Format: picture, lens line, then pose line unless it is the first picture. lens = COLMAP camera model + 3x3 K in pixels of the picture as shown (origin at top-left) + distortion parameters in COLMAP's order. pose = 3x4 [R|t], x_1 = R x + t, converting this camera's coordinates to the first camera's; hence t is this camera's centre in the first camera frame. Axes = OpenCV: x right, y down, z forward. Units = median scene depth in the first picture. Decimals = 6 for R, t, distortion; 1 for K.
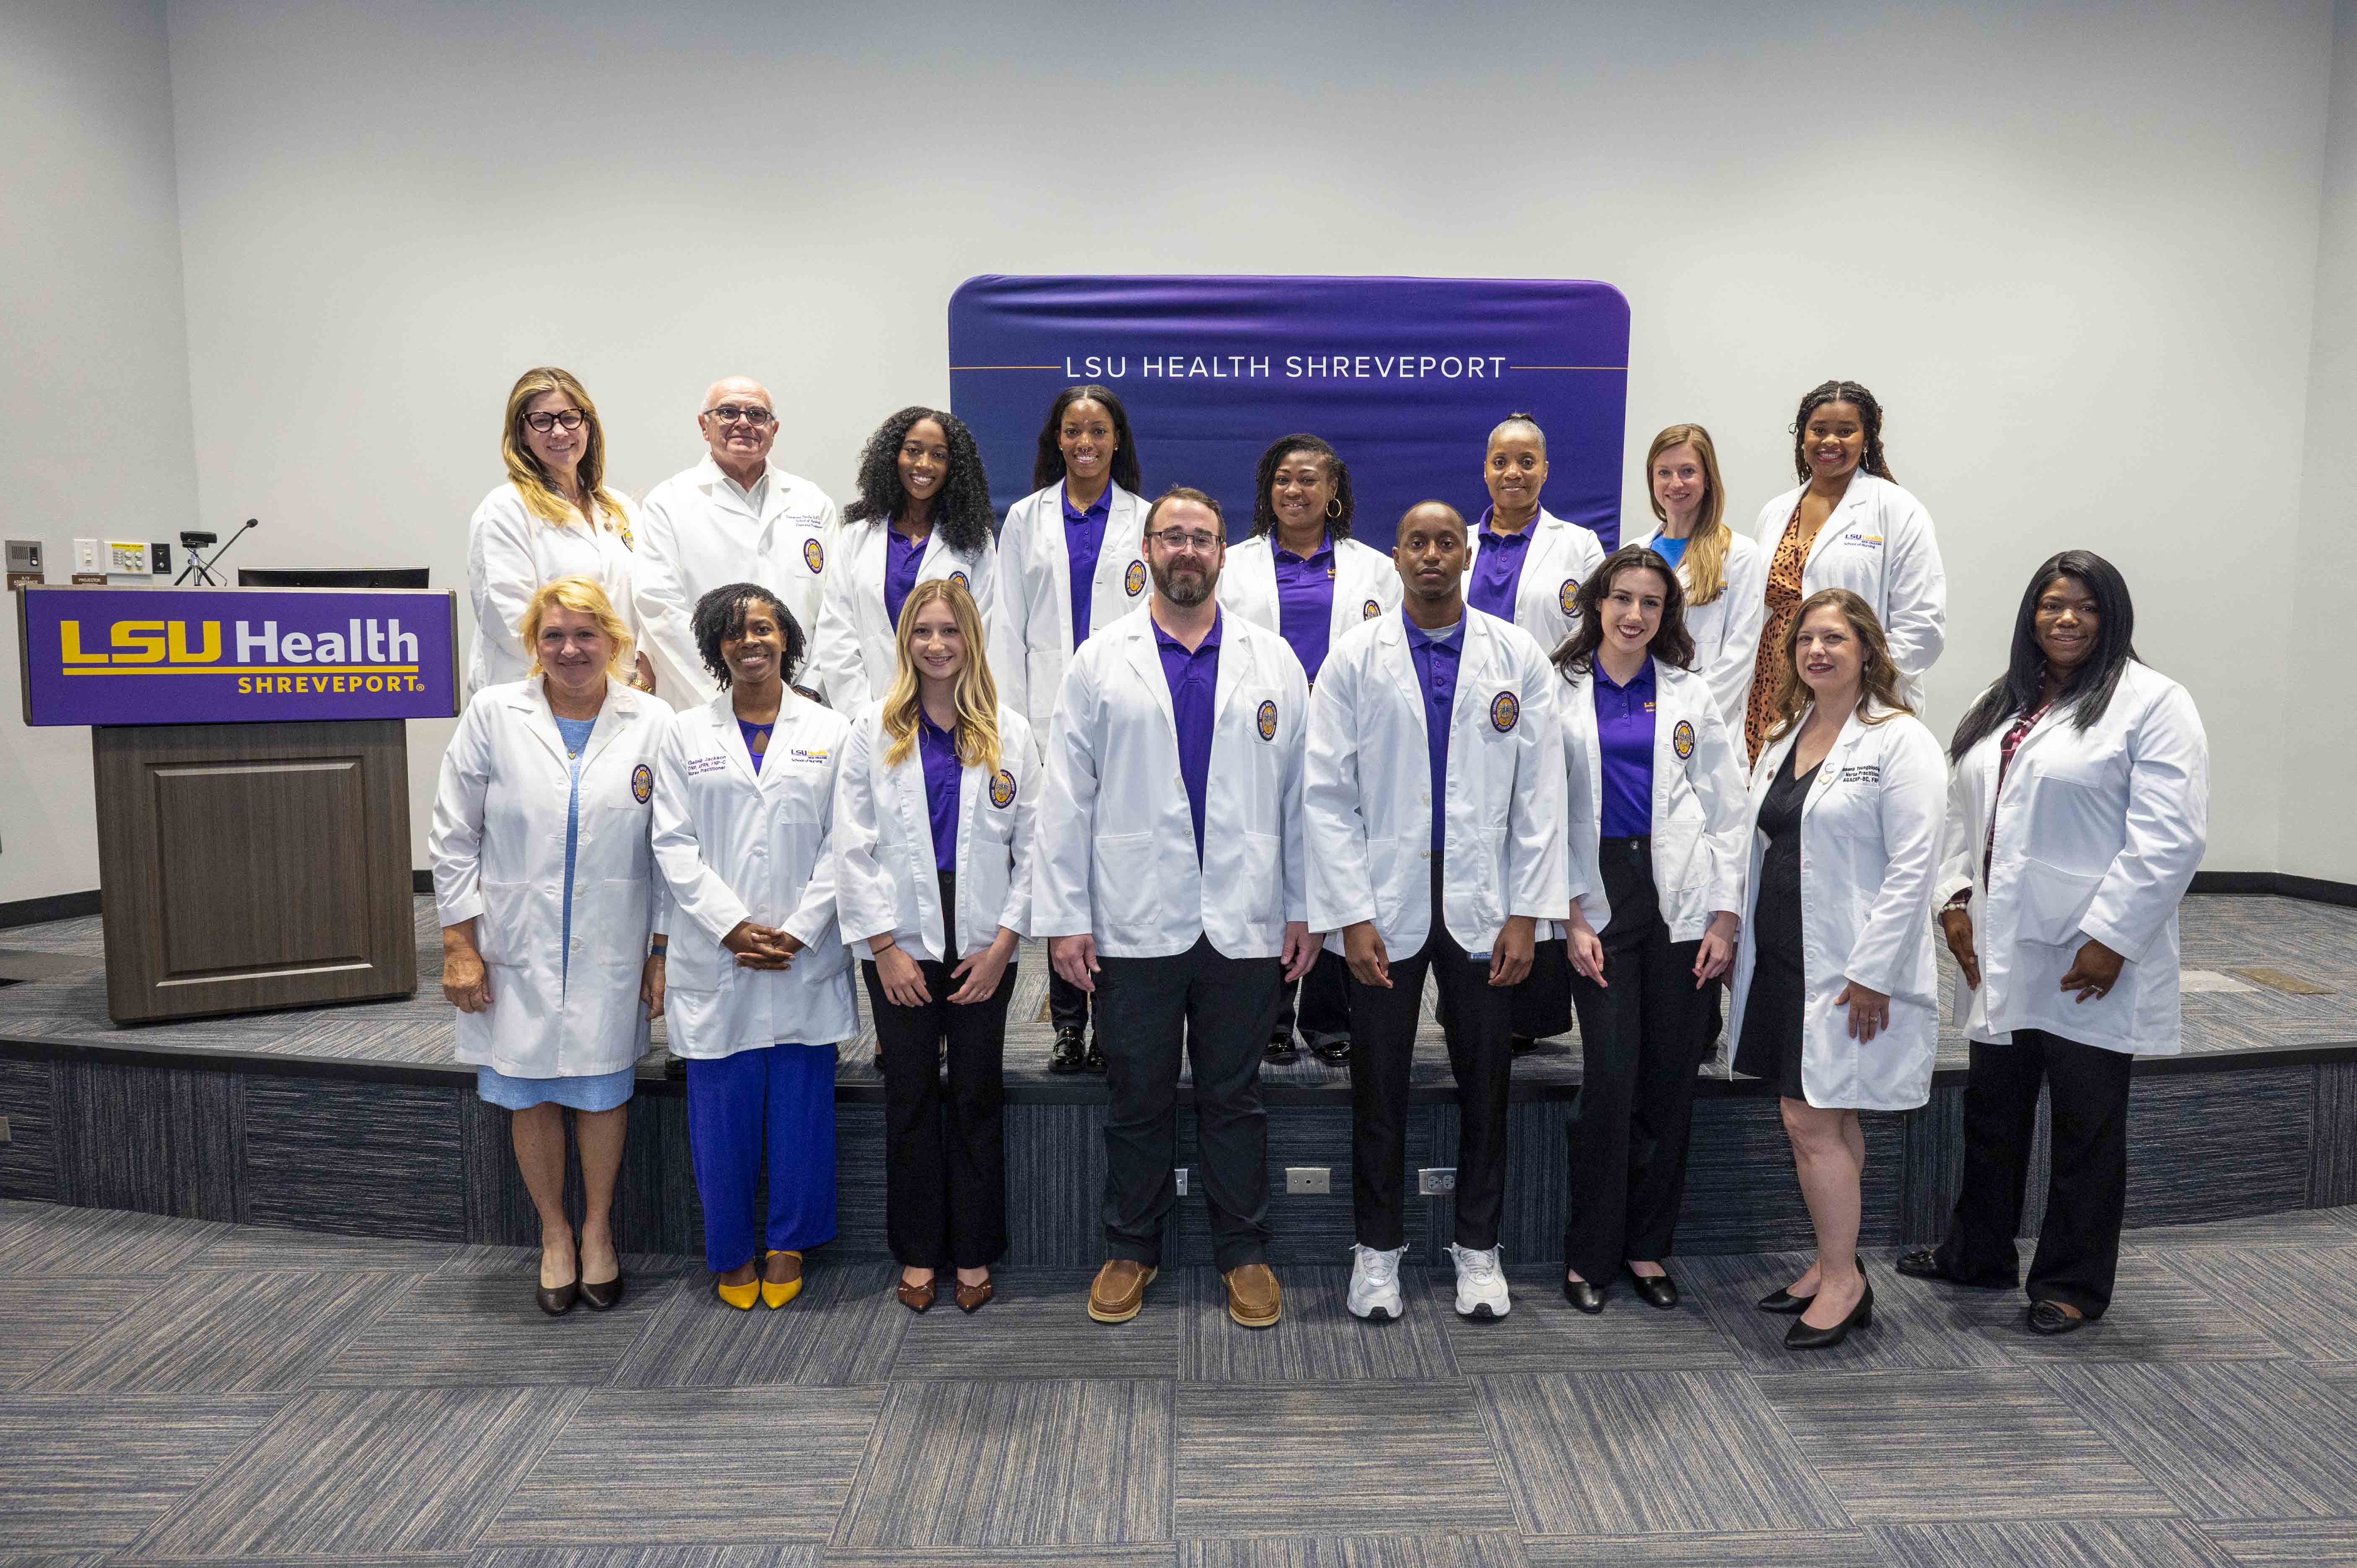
lens RADIAL K [[1658.5, 0, 1254.3], [0, 1658.5, 773.5], [0, 0, 1]] dist [-0.006694, -0.000498]
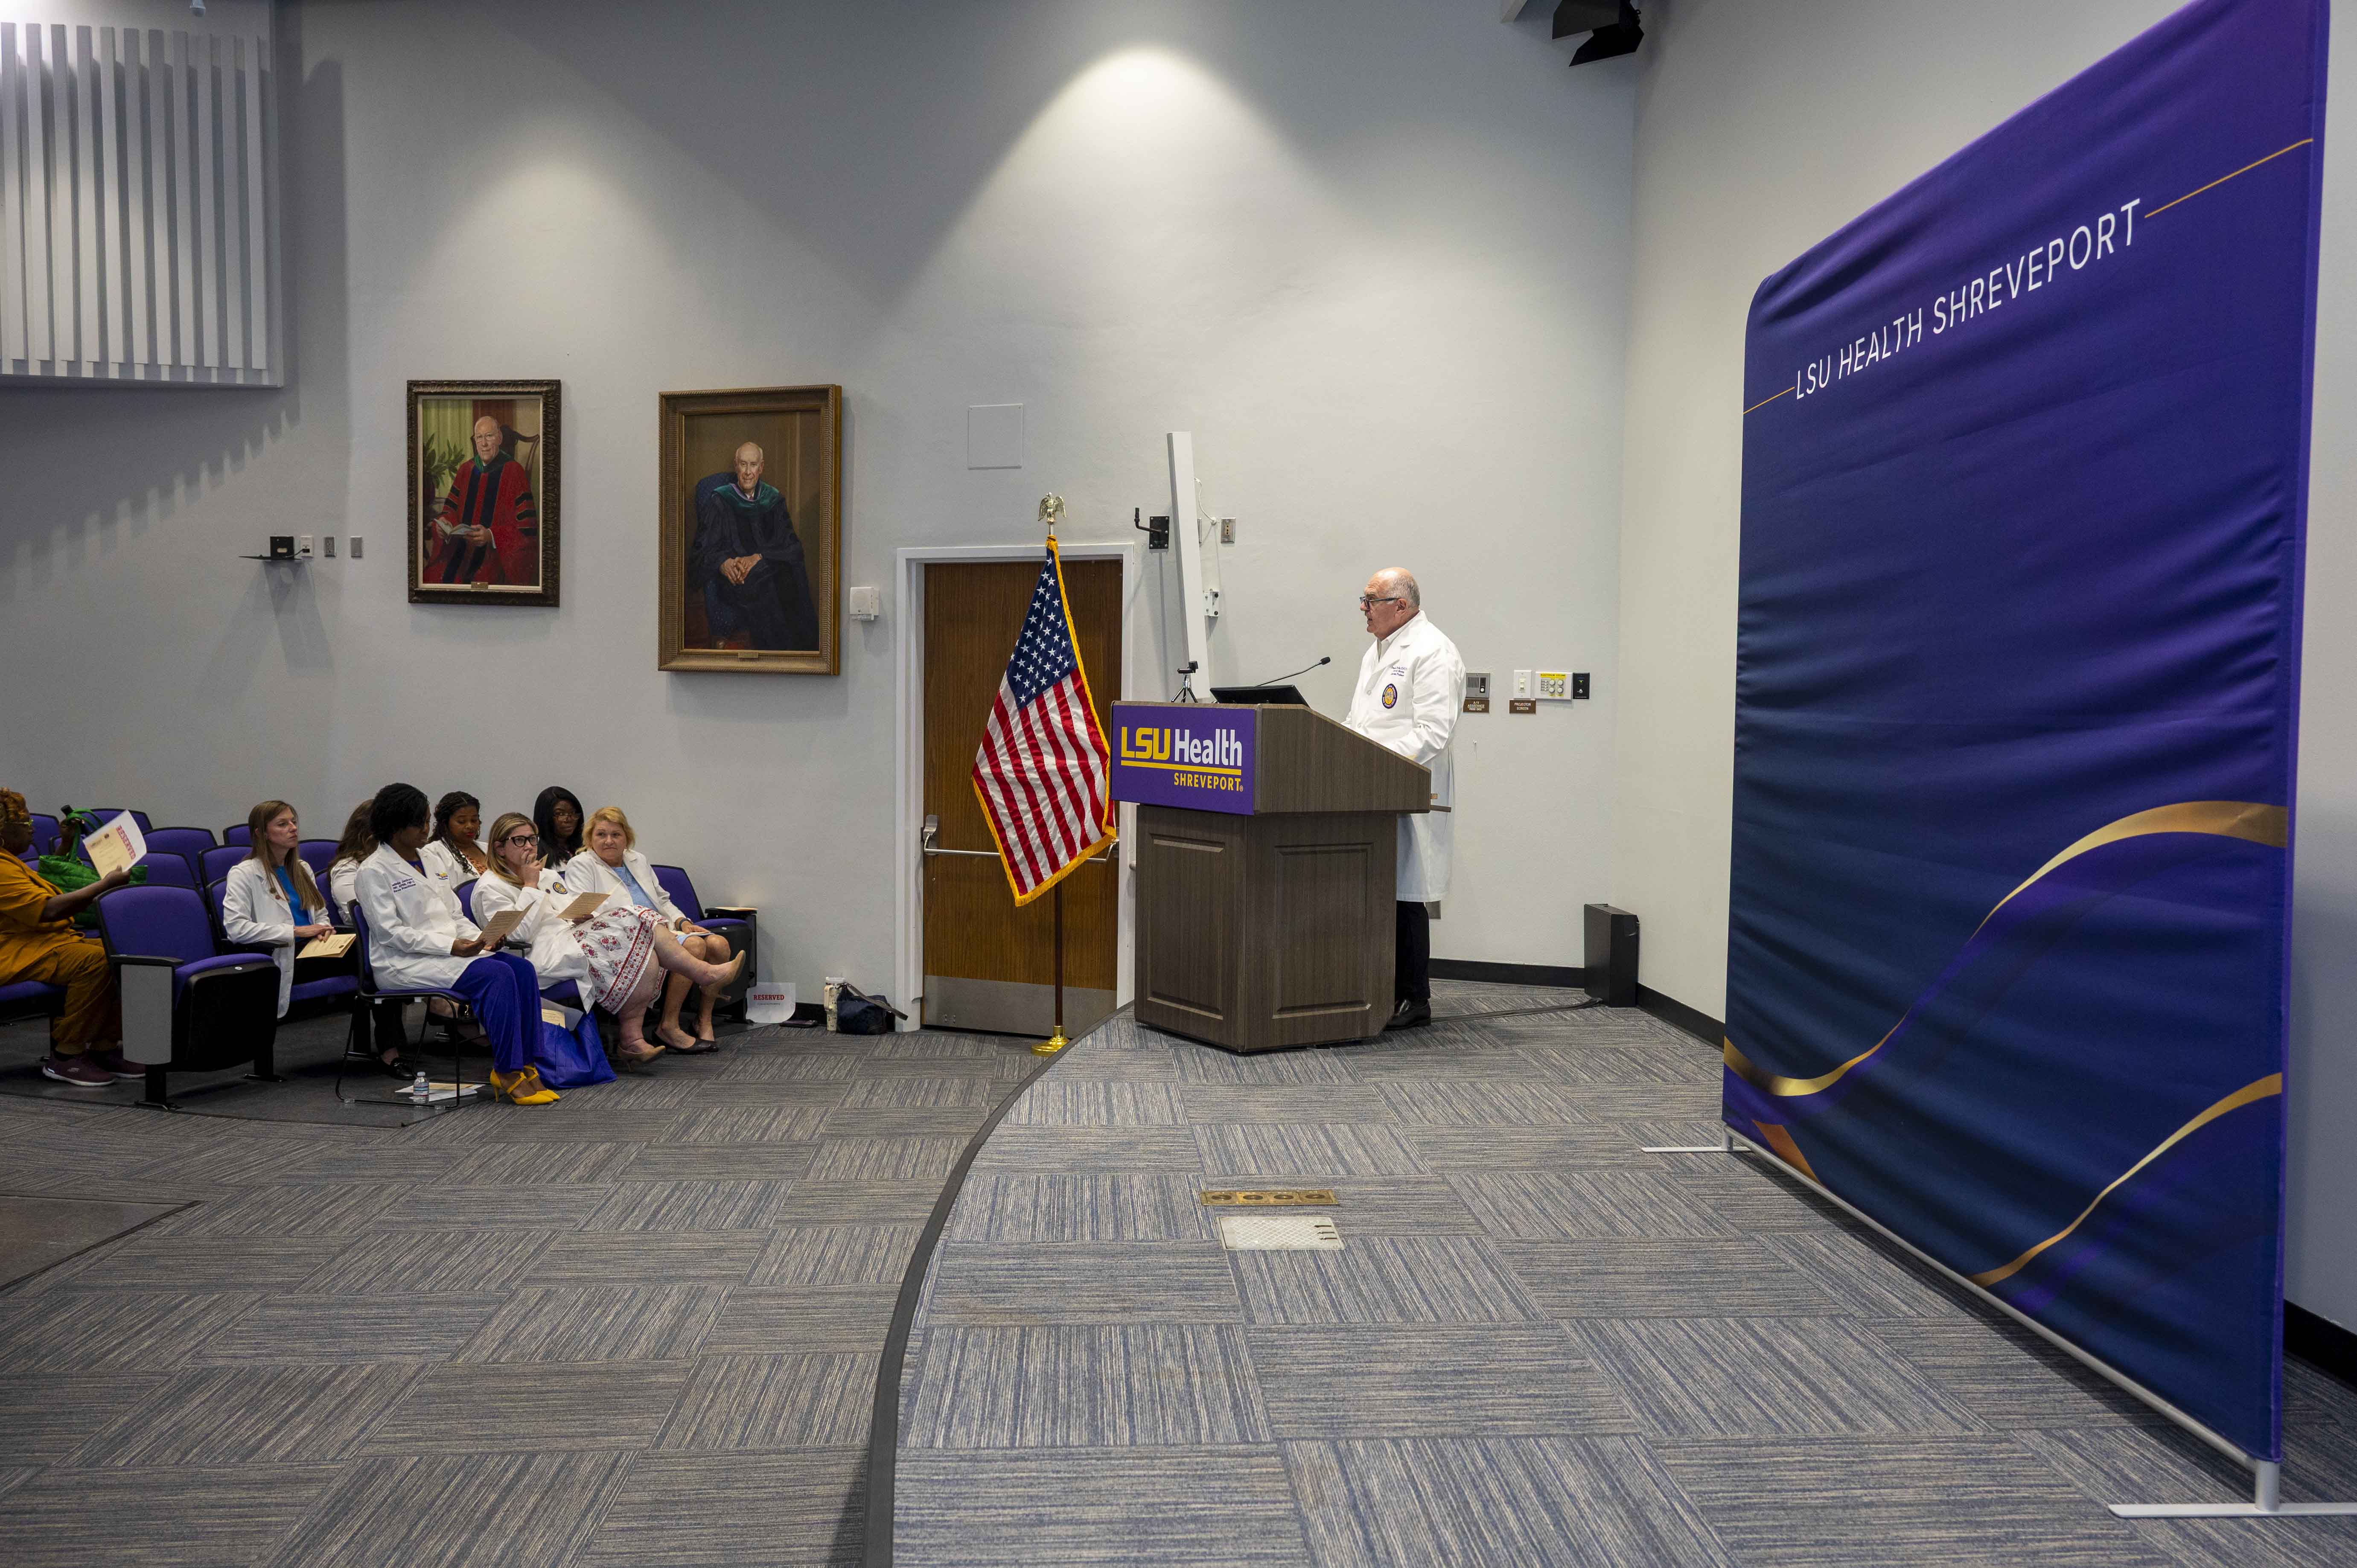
lens RADIAL K [[1924.2, 0, 1270.6], [0, 1924.2, 849.5], [0, 0, 1]] dist [0.018997, -0.001323]
pose [[0.070412, 0.066189, -0.995320, 0.850803], [-0.123160, 0.990739, 0.057172, -0.089504], [0.989886, 0.118558, 0.077911, 0.920262]]
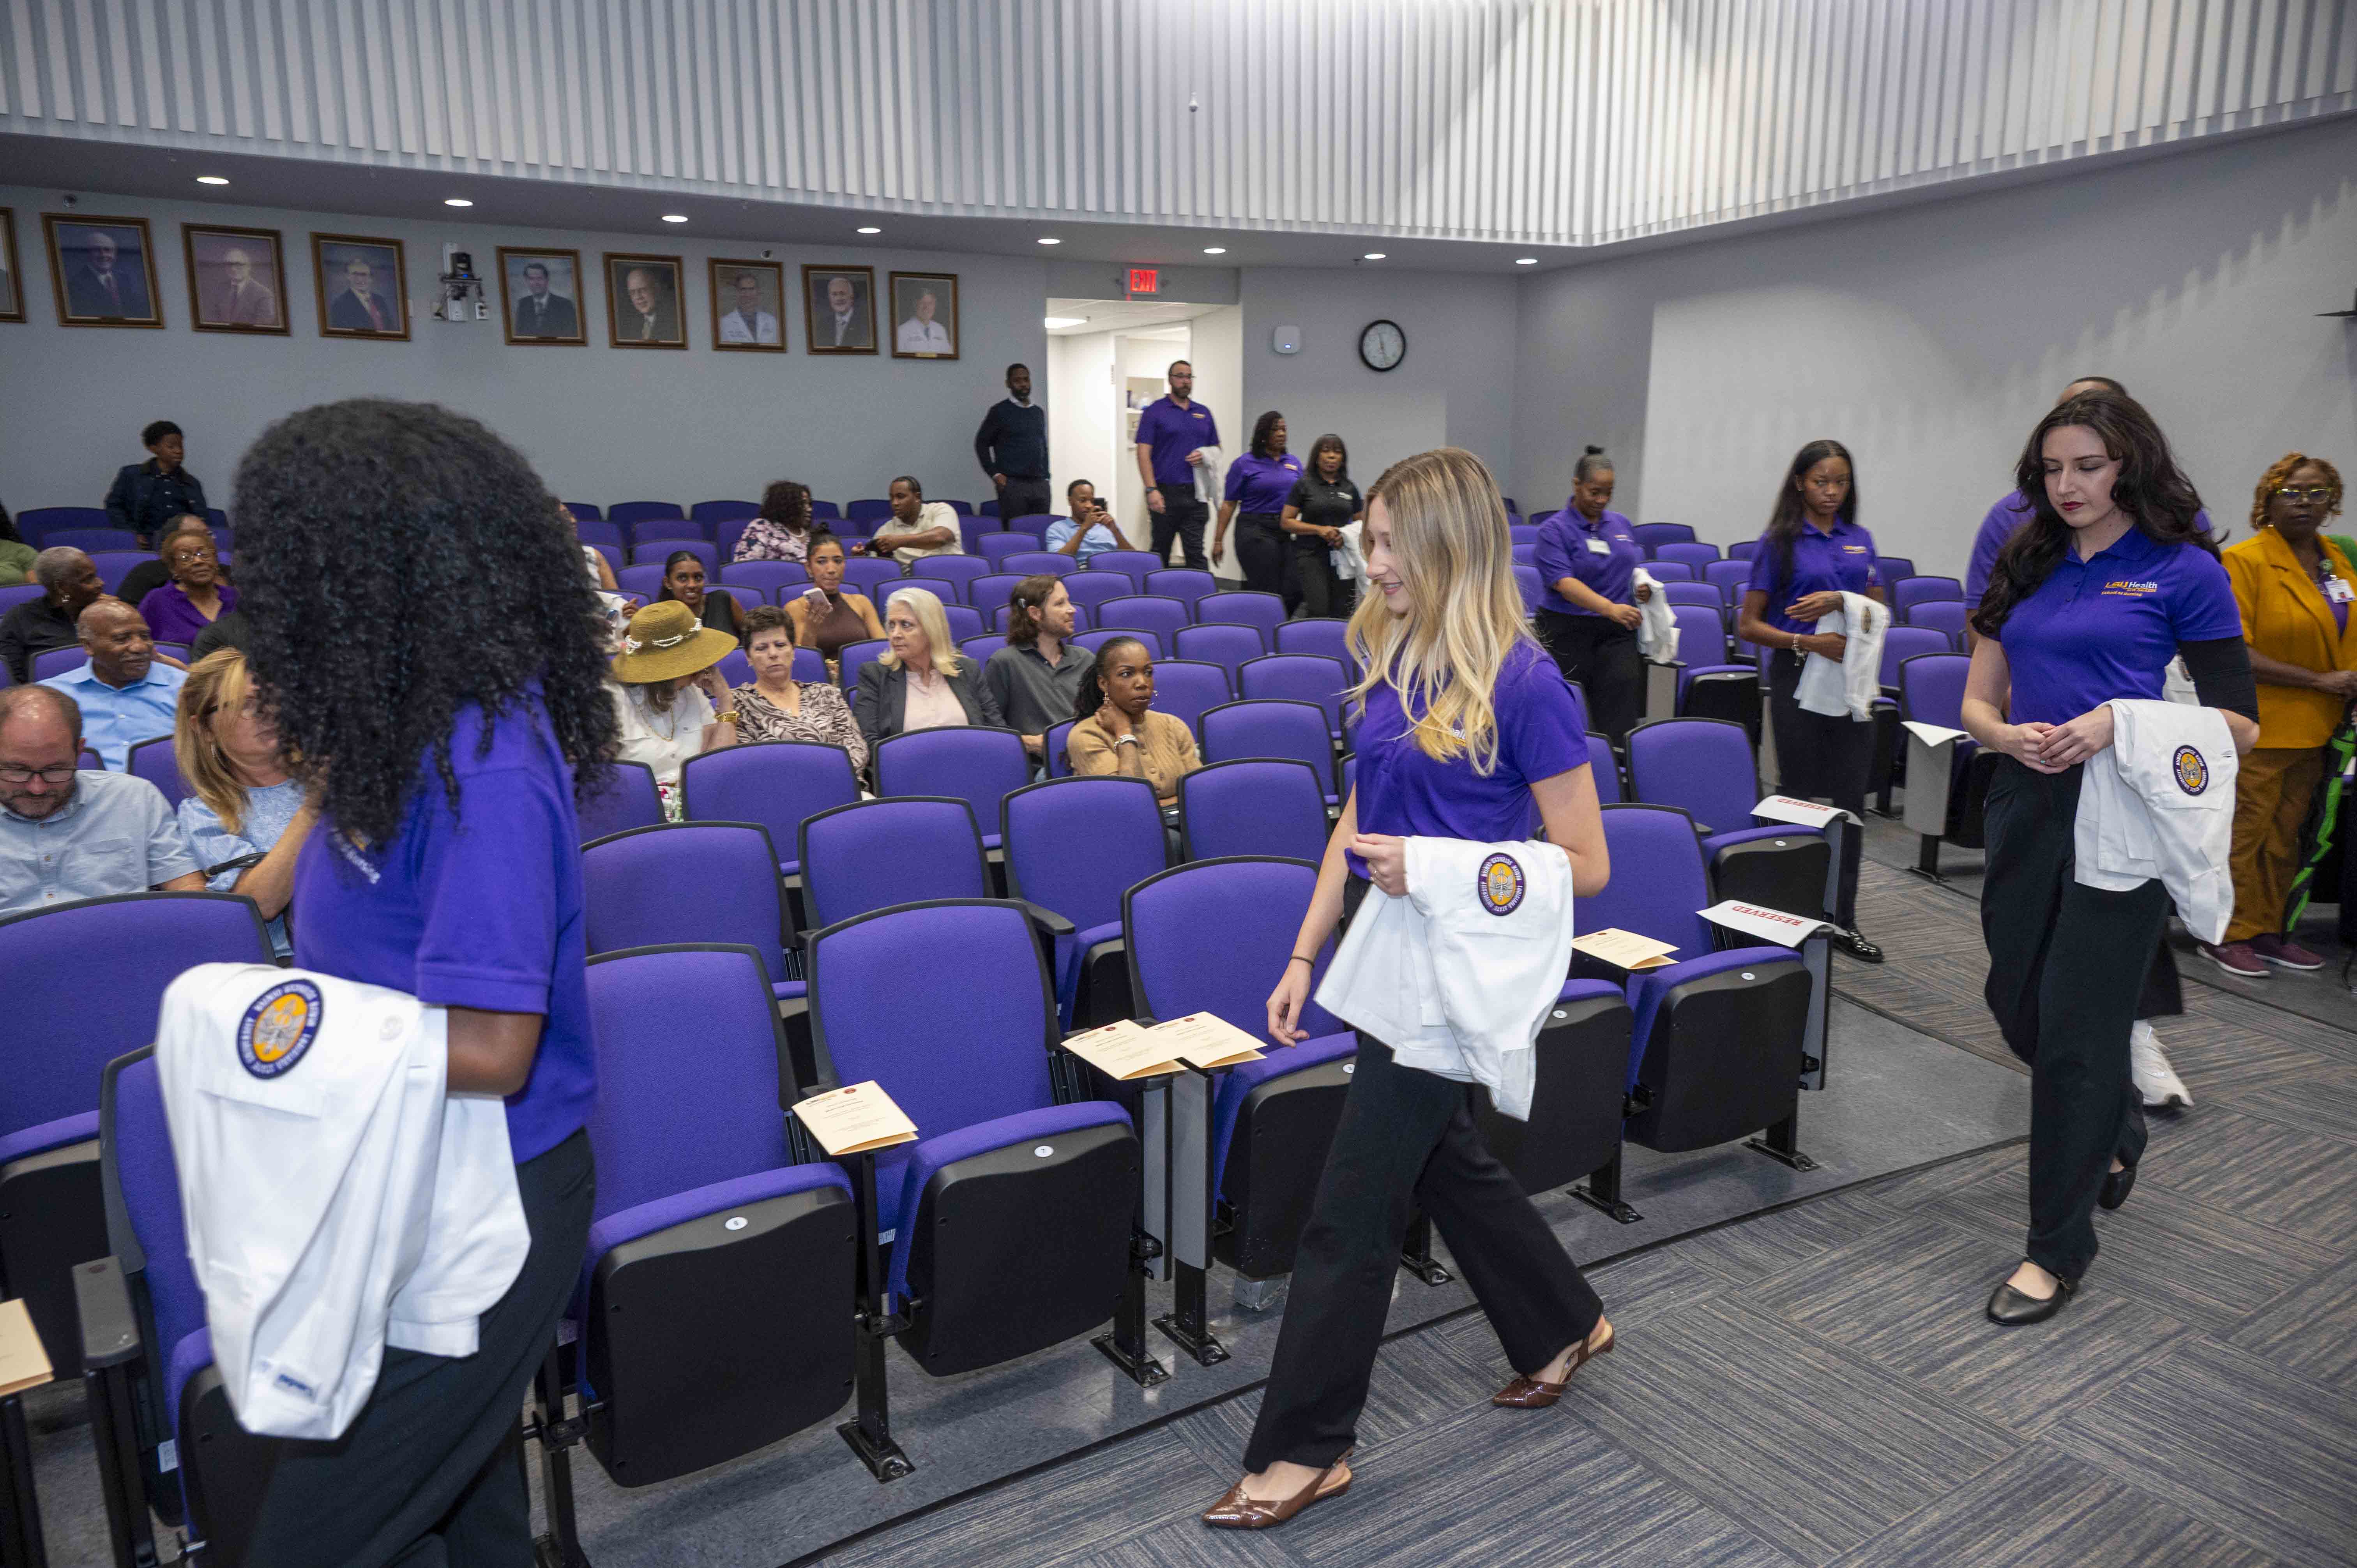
lens RADIAL K [[1560.7, 0, 1159.0], [0, 1560.7, 791.8], [0, 0, 1]] dist [-0.004641, -0.003238]
pose [[-0.864265, 0.097150, -0.493566, 0.368059], [-0.048932, 0.960285, 0.274697, -0.060945], [0.500651, 0.261562, -0.825187, 0.719830]]
